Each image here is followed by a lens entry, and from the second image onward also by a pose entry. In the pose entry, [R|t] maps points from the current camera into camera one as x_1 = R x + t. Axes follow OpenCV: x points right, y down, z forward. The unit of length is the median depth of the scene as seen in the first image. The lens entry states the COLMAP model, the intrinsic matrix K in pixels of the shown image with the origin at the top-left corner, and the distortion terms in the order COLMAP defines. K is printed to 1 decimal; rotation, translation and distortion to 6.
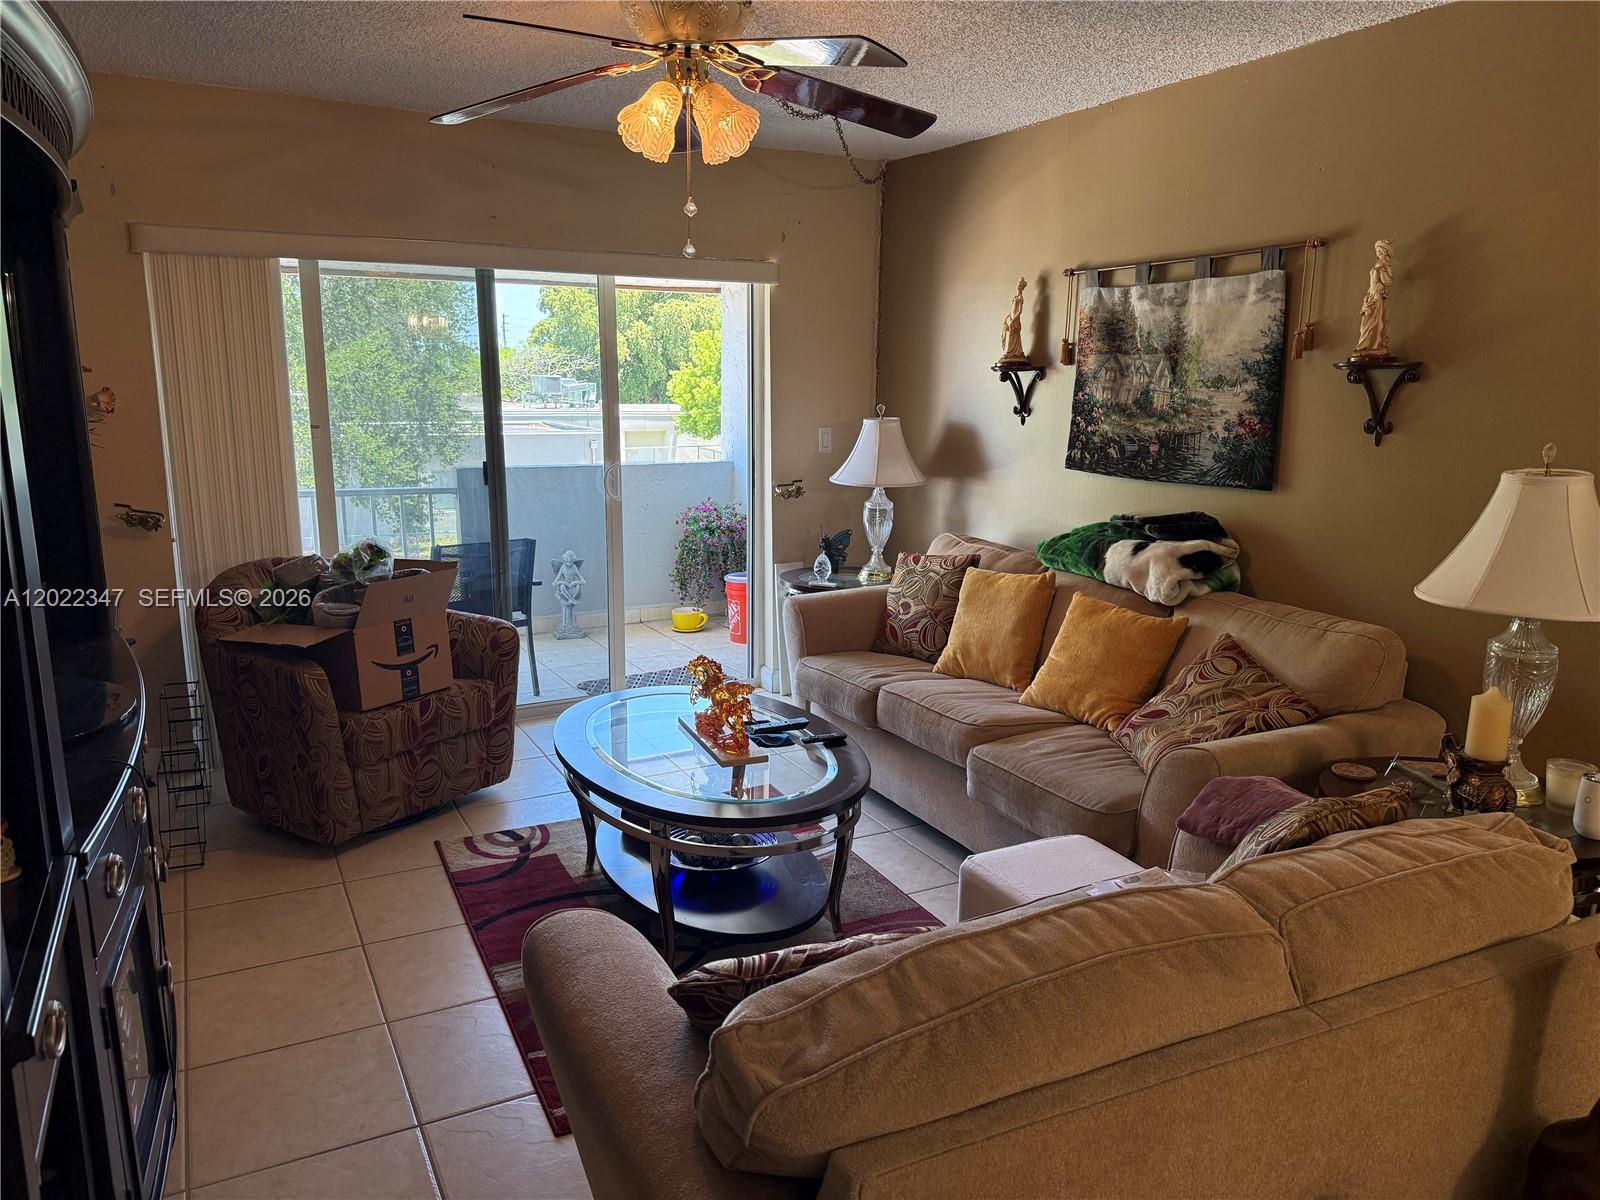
lens RADIAL K [[1149.9, 0, 794.5], [0, 1149.9, 606.7], [0, 0, 1]] dist [-0.008540, -0.002223]
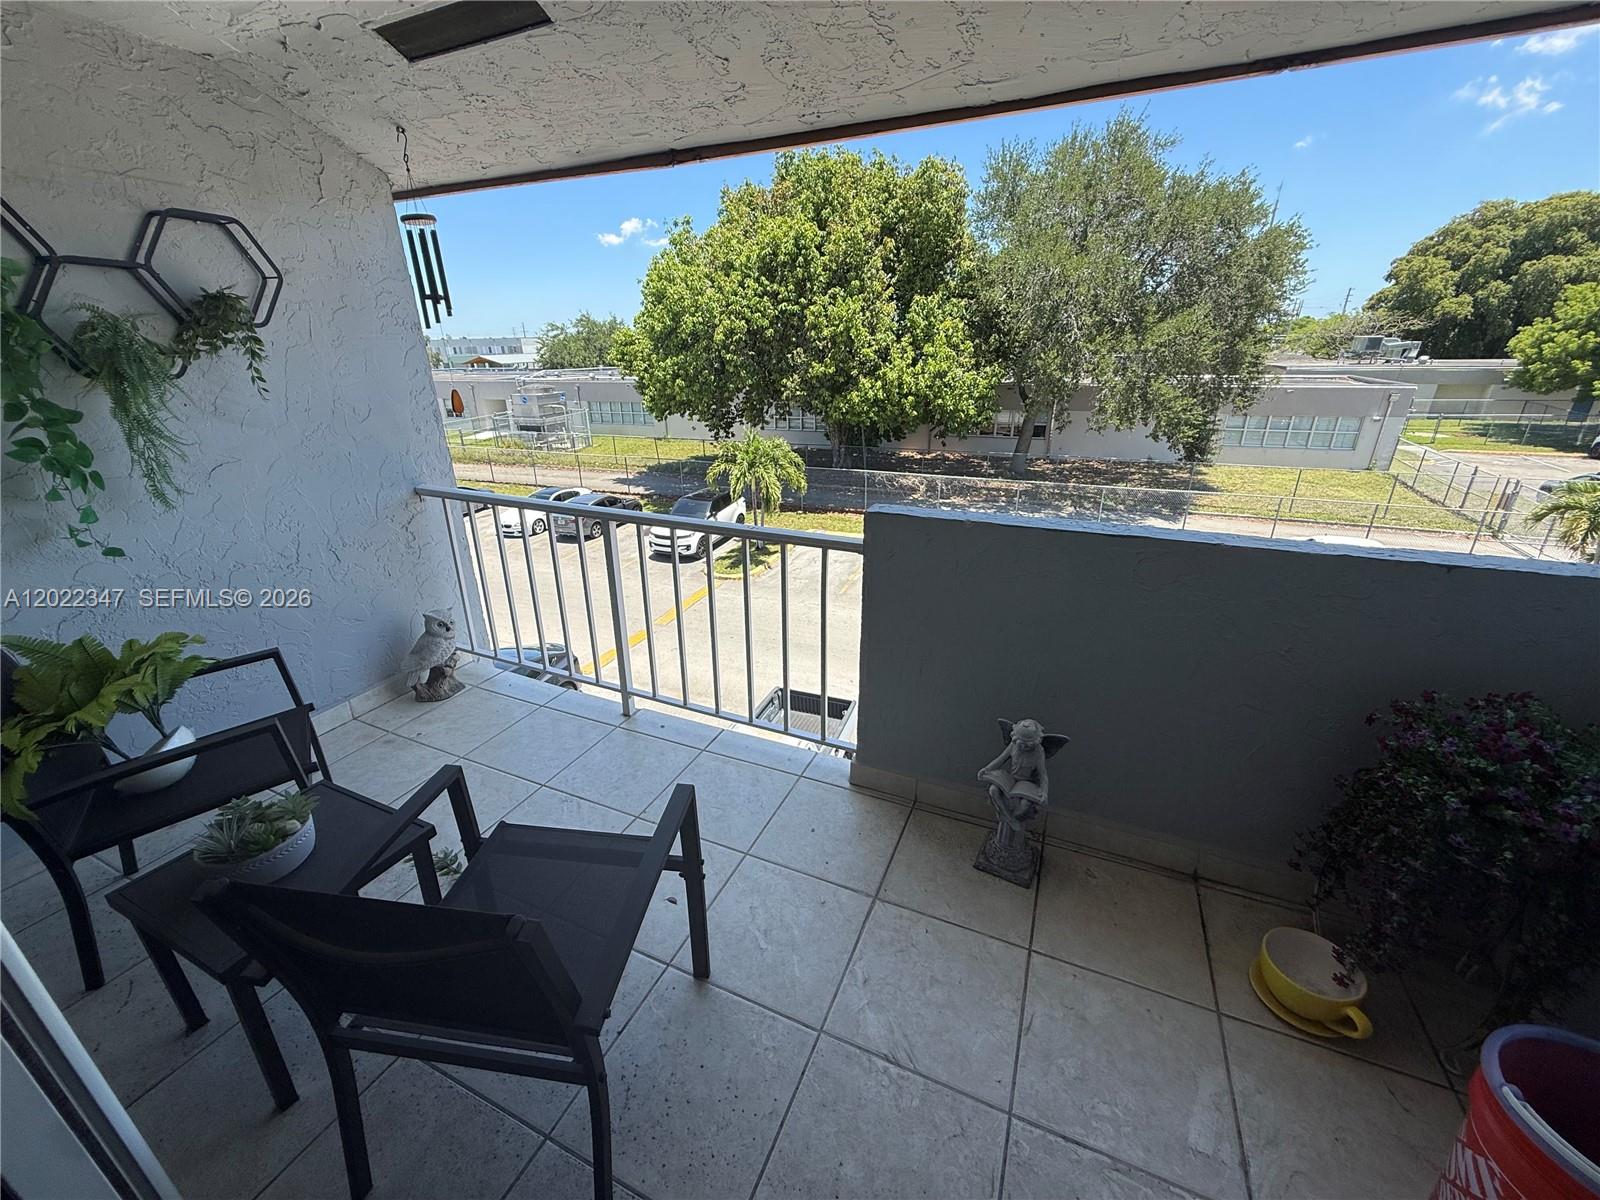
lens RADIAL K [[631.4, 0, 789.6], [0, 631.4, 604.2], [0, 0, 1]] dist [0.002647, 0.000303]
pose [[0.607278, 0.277825, -0.744330, -0.013851], [-0.131029, 0.959059, 0.251071, -0.025193], [0.783610, -0.054941, 0.618819, 0.133295]]
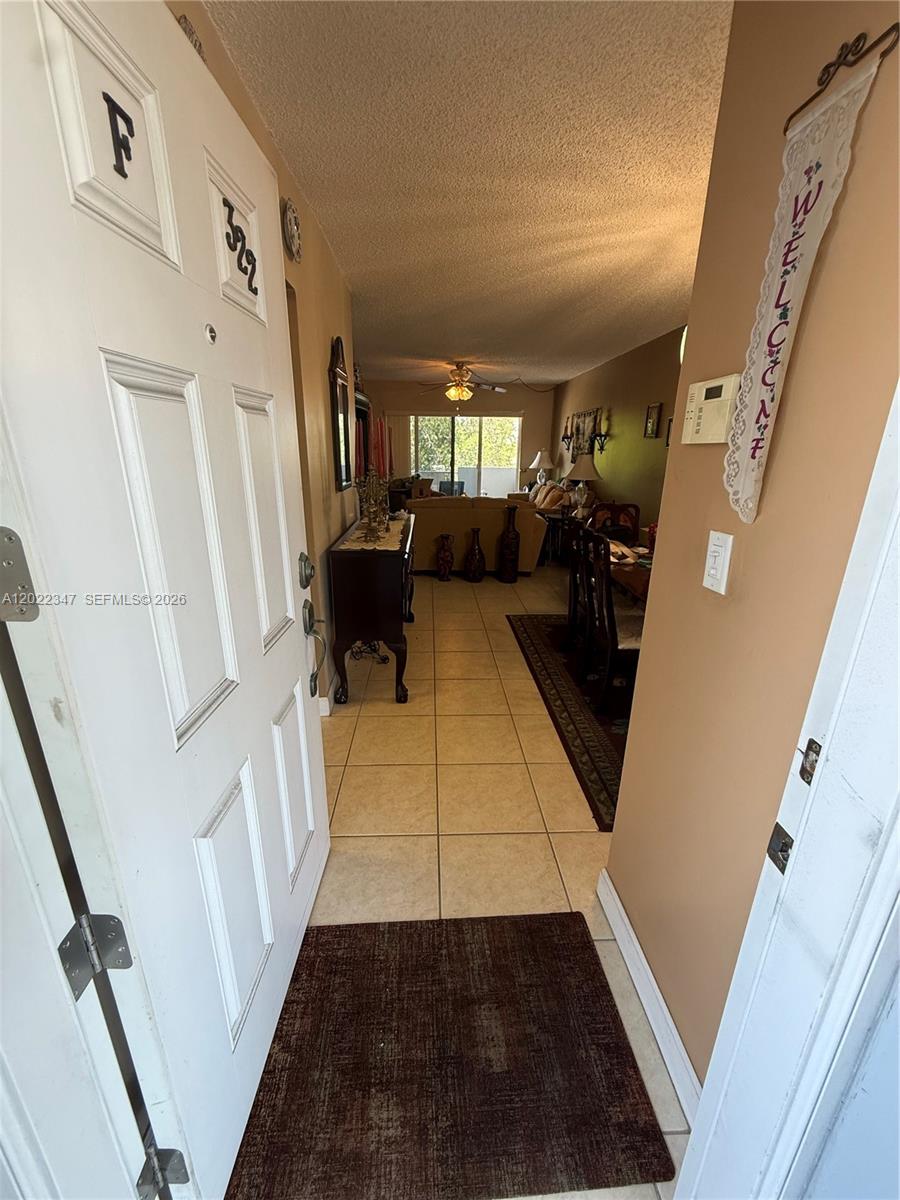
lens RADIAL K [[473.6, 0, 451.2], [0, 473.6, 595.0], [0, 0, 1]] dist [0.002647, 0.000303]
pose [[0.904103, 0.126510, -0.408158, 0.554445], [-0.080581, 0.988508, 0.127898, 0.154992], [0.419647, -0.082743, 0.903908, -0.717964]]
